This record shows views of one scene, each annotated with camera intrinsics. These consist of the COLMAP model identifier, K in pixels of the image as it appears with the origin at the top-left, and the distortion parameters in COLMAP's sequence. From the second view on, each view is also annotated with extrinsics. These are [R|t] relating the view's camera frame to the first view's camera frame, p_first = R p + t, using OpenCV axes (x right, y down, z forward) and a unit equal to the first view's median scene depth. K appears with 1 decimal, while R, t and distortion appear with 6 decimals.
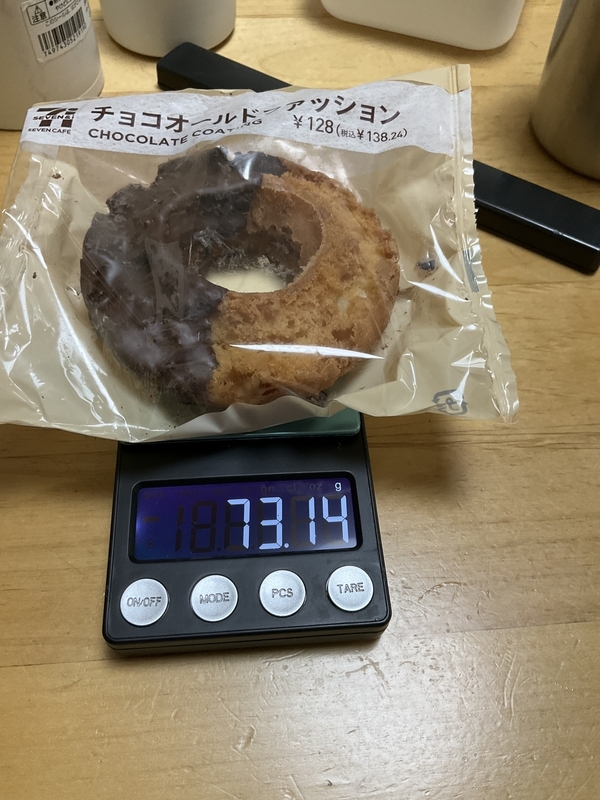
lens RADIAL K [[674.6, 0, 300.0], [0, 674.6, 400.0], [0, 0, 1]] dist [0.007648, -0.084356]
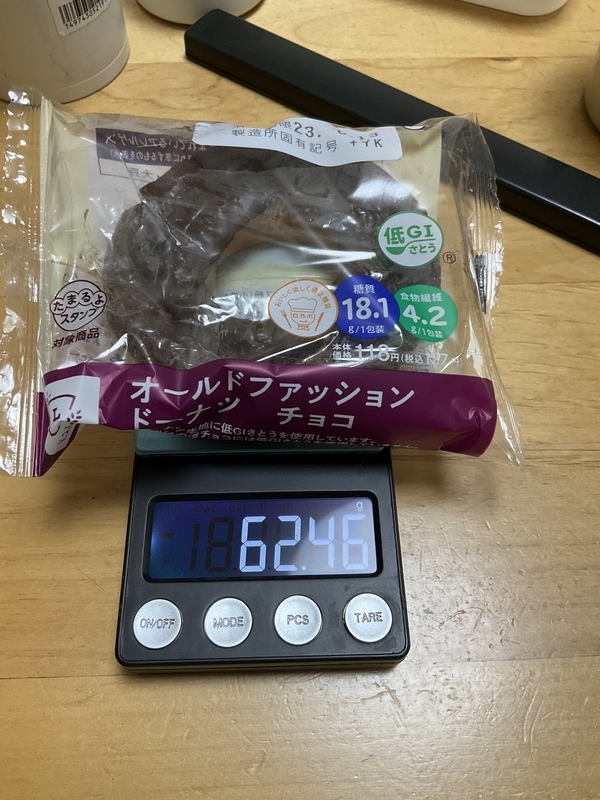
lens RADIAL K [[674.6, 0, 300.0], [0, 674.6, 400.0], [0, 0, 1]] dist [0.007648, -0.084356]
pose [[0.998362, 0.025930, -0.051007, 0.017554], [-0.022138, 0.997046, 0.073543, -0.098119], [0.052764, -0.072294, 0.995987, 0.051954]]
